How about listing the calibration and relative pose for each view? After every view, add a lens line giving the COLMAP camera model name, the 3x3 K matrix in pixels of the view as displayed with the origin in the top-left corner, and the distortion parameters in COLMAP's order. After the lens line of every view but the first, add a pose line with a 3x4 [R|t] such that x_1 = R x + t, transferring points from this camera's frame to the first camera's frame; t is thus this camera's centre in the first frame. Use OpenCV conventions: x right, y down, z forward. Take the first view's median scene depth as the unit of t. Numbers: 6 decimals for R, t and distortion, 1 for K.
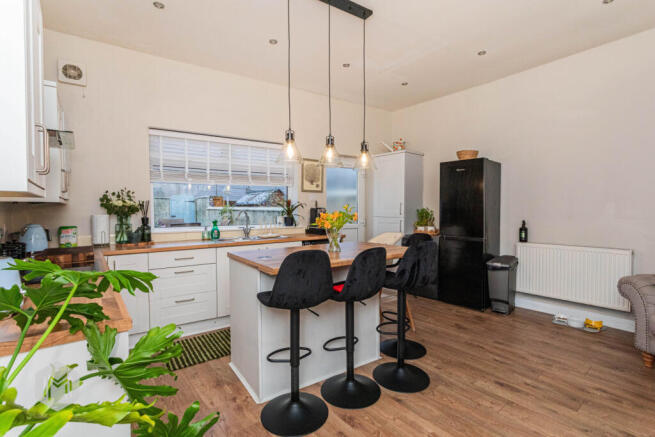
lens RADIAL K [[315.1, 0, 324.8], [0, 315.1, 217.1], [0, 0, 1]] dist [0.002672, 0.000293]
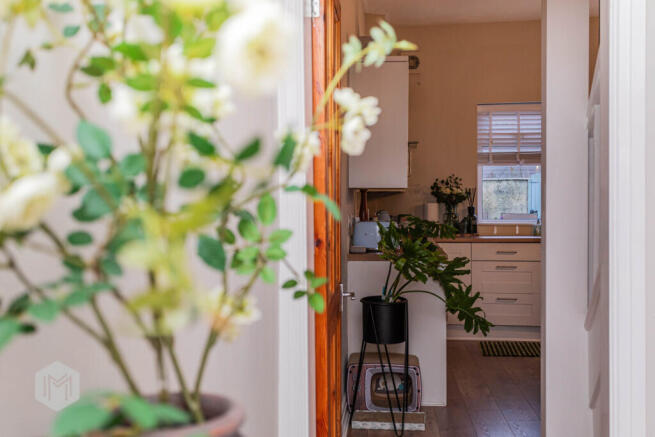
lens RADIAL K [[754.2, 0, 327.8], [0, 754.2, 217.6], [0, 0, 1]] dist [-0.008449, 0.000000]
pose [[0.734604, 0.013748, -0.678356, 0.614331], [-0.022645, 0.999734, -0.004262, 0.052716], [0.678118, 0.018492, 0.734721, -0.896175]]
